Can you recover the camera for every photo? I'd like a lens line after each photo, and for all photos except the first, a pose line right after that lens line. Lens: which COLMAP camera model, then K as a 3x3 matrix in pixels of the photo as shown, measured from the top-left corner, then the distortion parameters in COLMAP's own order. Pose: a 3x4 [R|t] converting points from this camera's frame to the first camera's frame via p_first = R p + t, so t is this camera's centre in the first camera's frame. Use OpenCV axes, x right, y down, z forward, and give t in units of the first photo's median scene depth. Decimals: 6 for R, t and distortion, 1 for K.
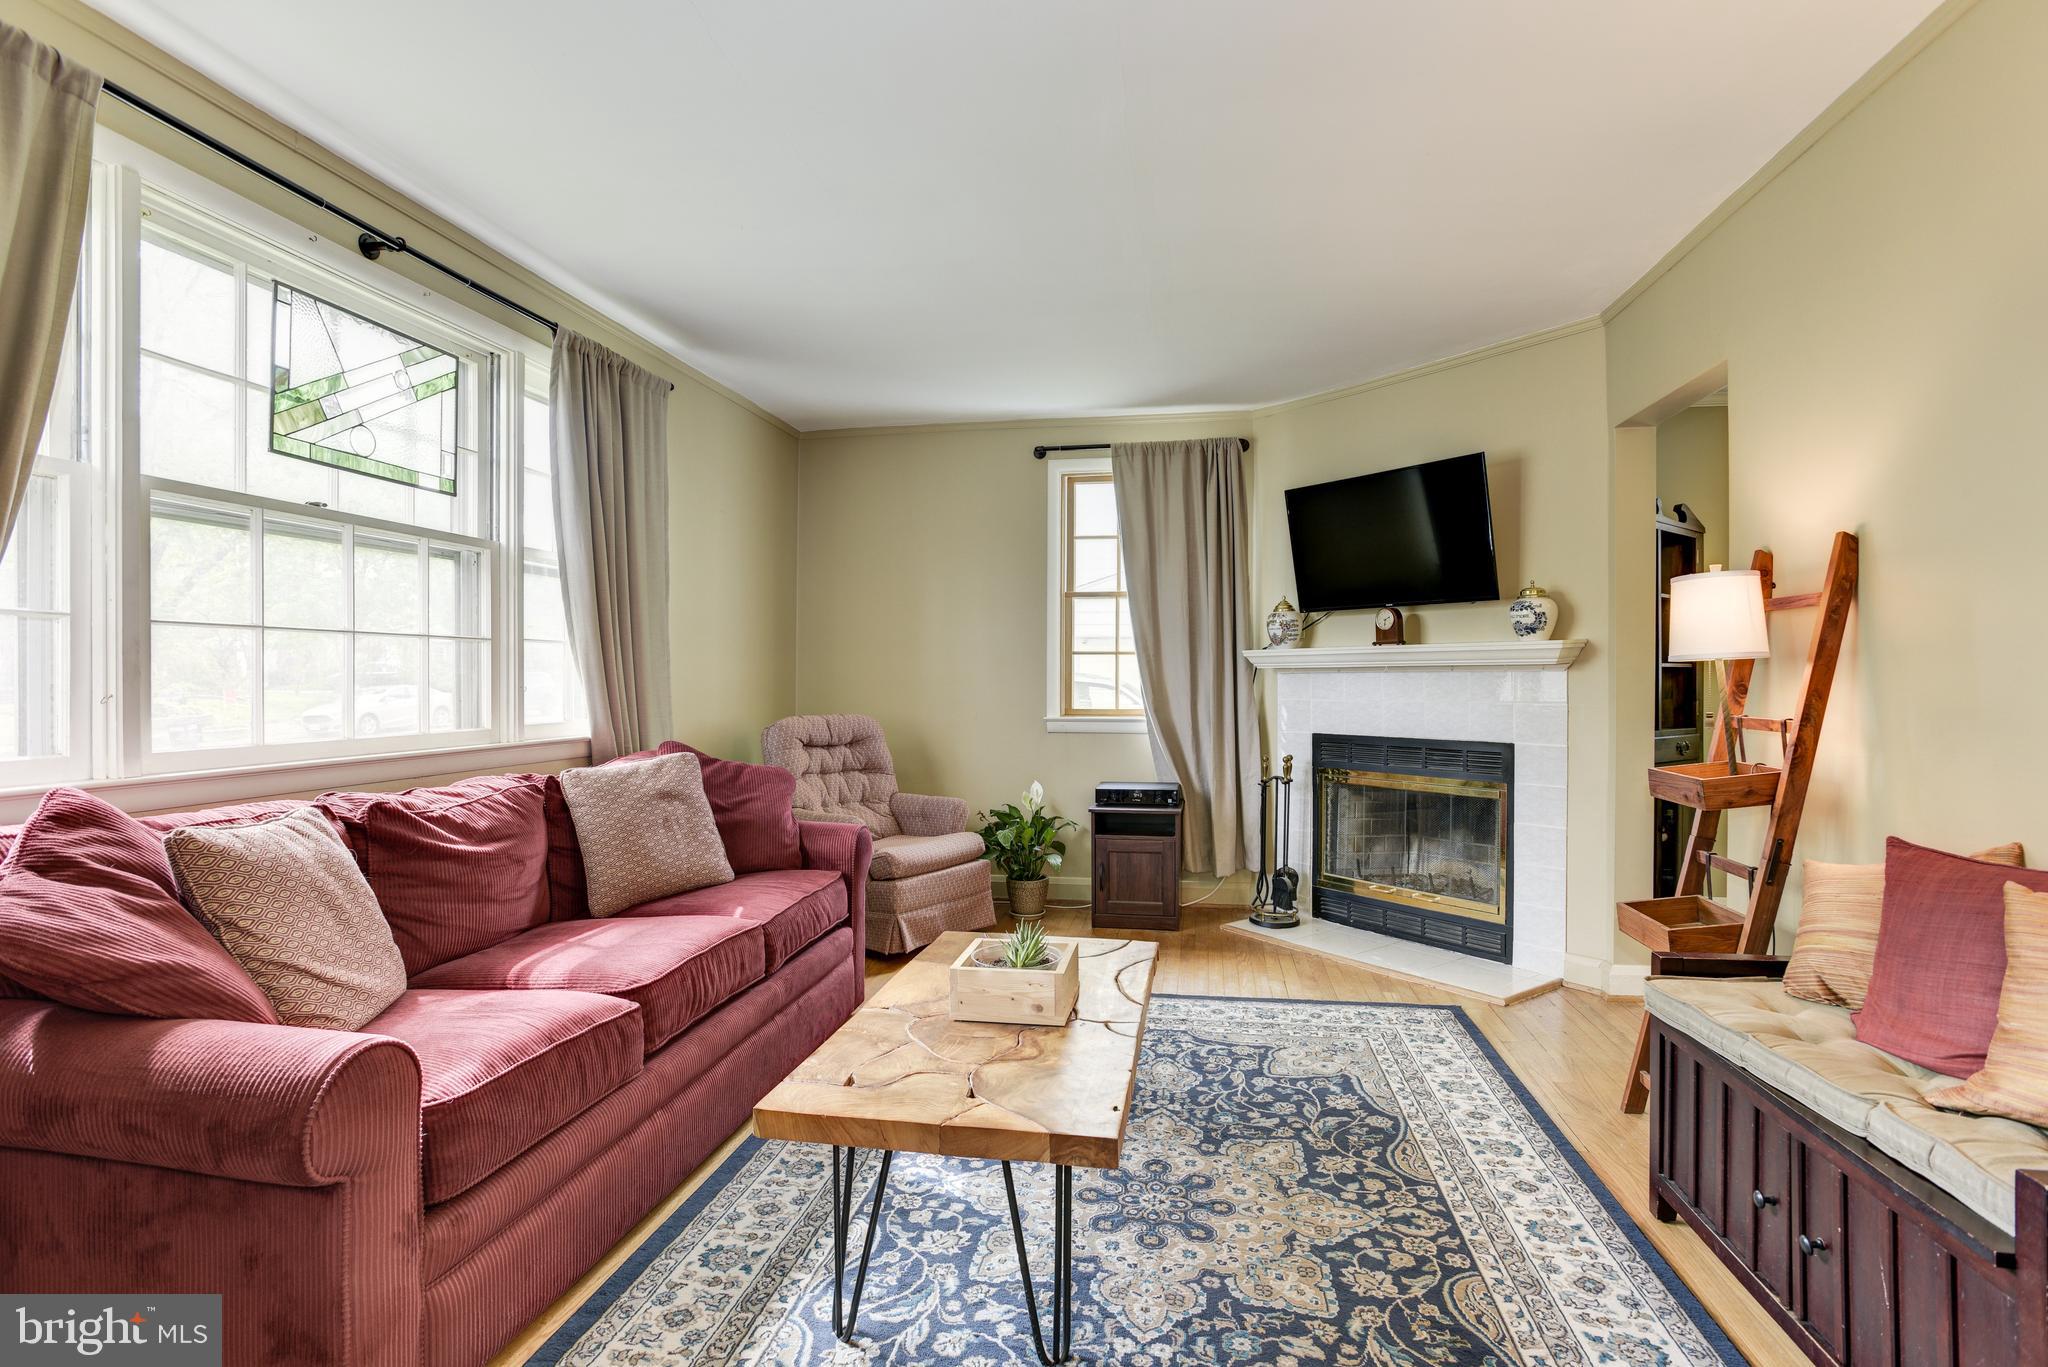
lens RADIAL K [[1022.5, 0, 970.6], [0, 1022.5, 678.6], [0, 0, 1]] dist [-0.037744, 0.015342]
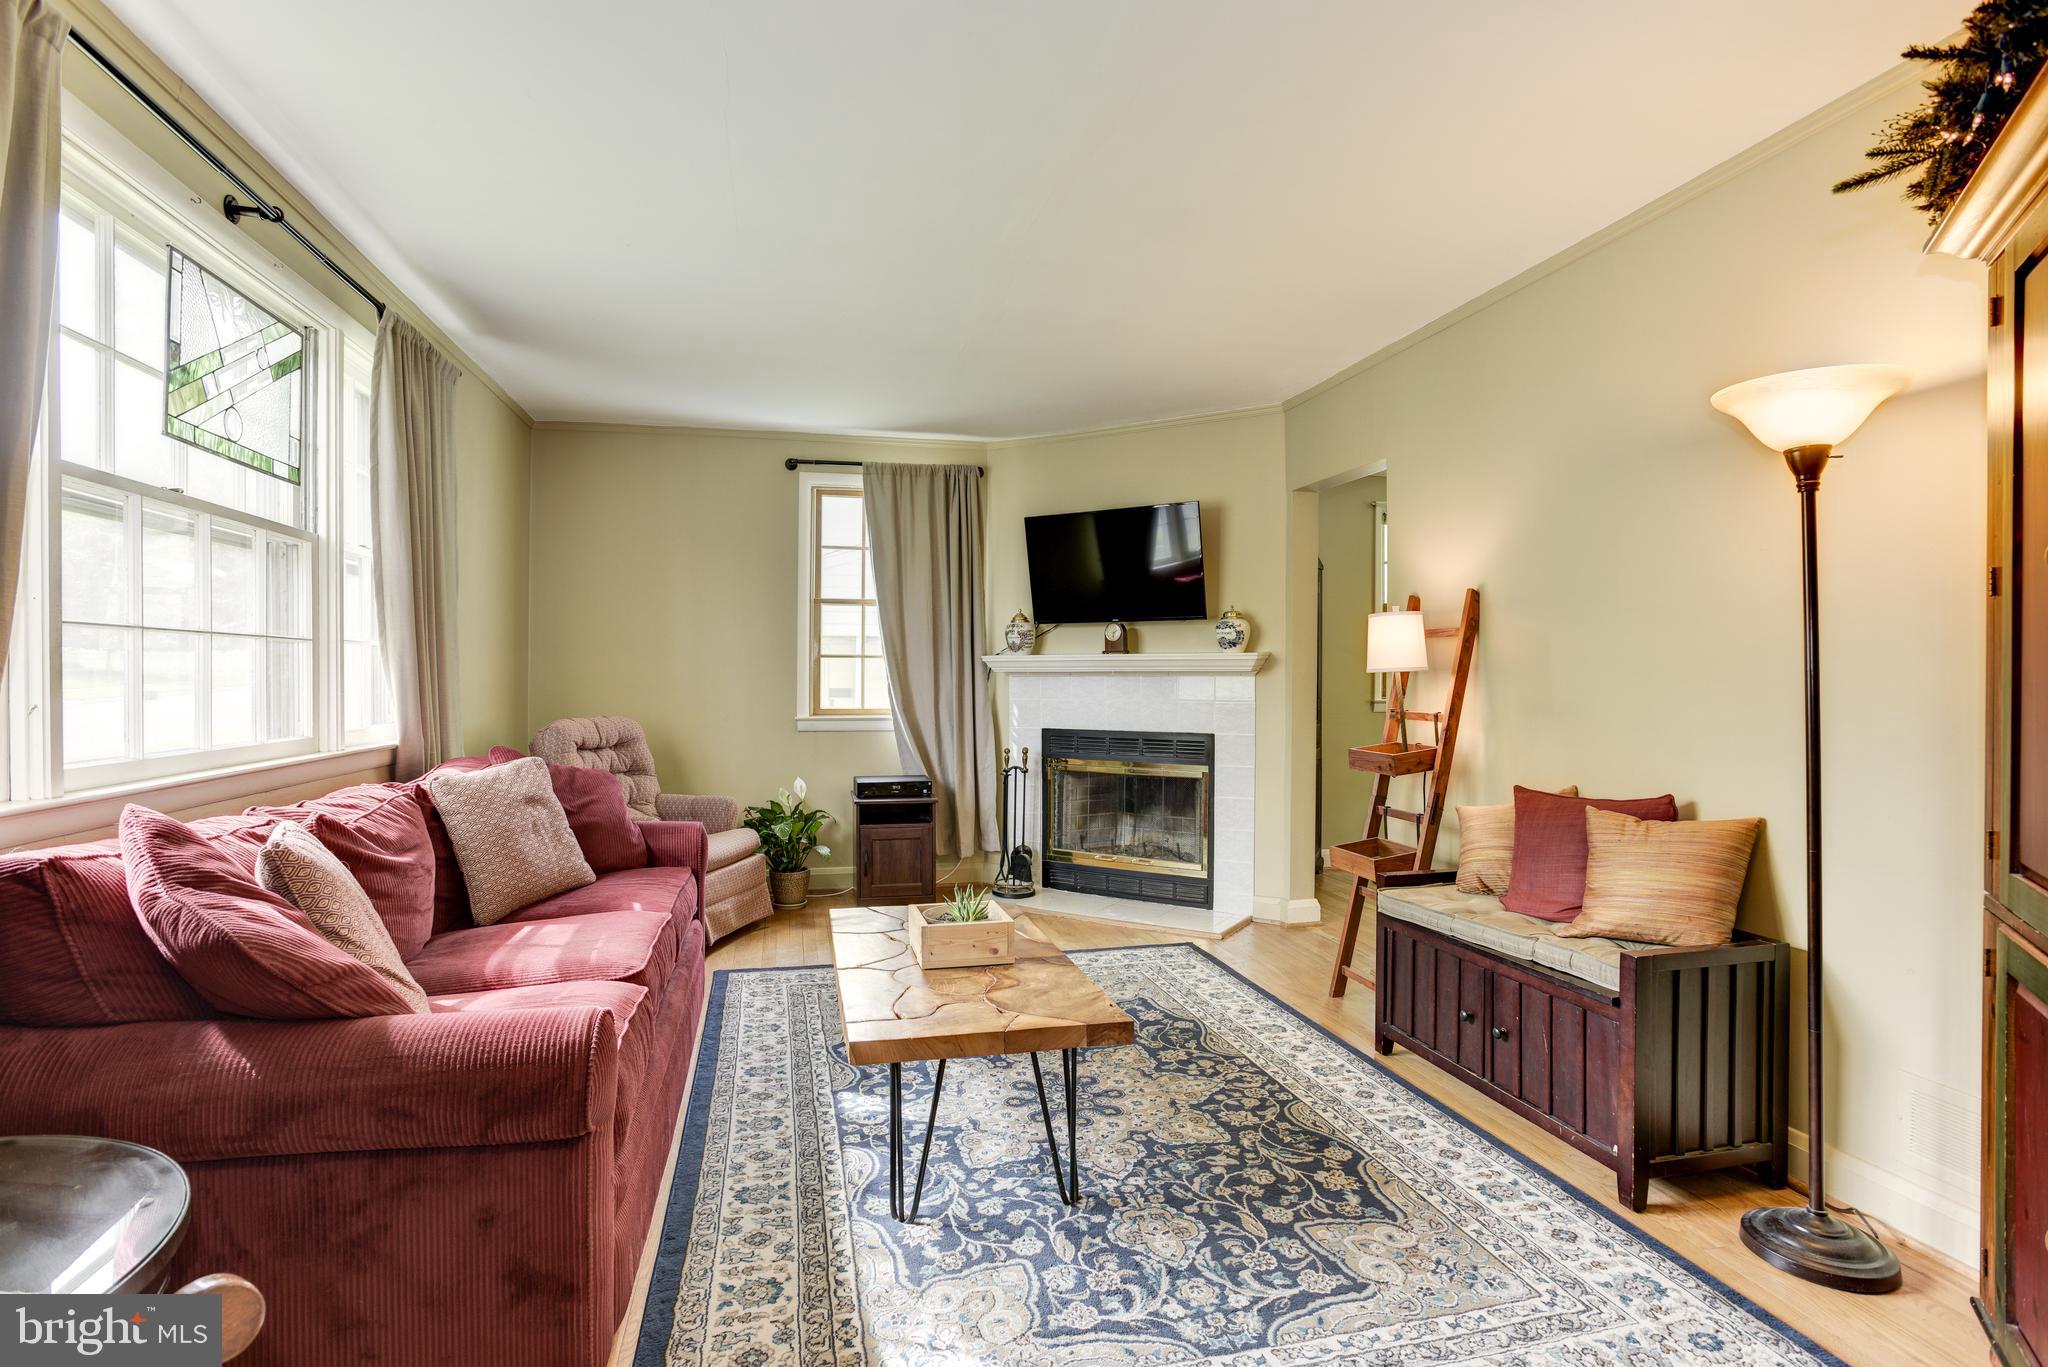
lens RADIAL K [[1022.5, 0, 1022.5], [0, 1022.5, 678.5], [0, 0, 1]] dist [-0.037744, 0.015342]
pose [[0.918415, 0.002586, 0.395610, -0.323693], [-0.003164, 0.999995, 0.000808, -0.008600], [-0.395605, -0.001994, 0.918418, -0.128754]]
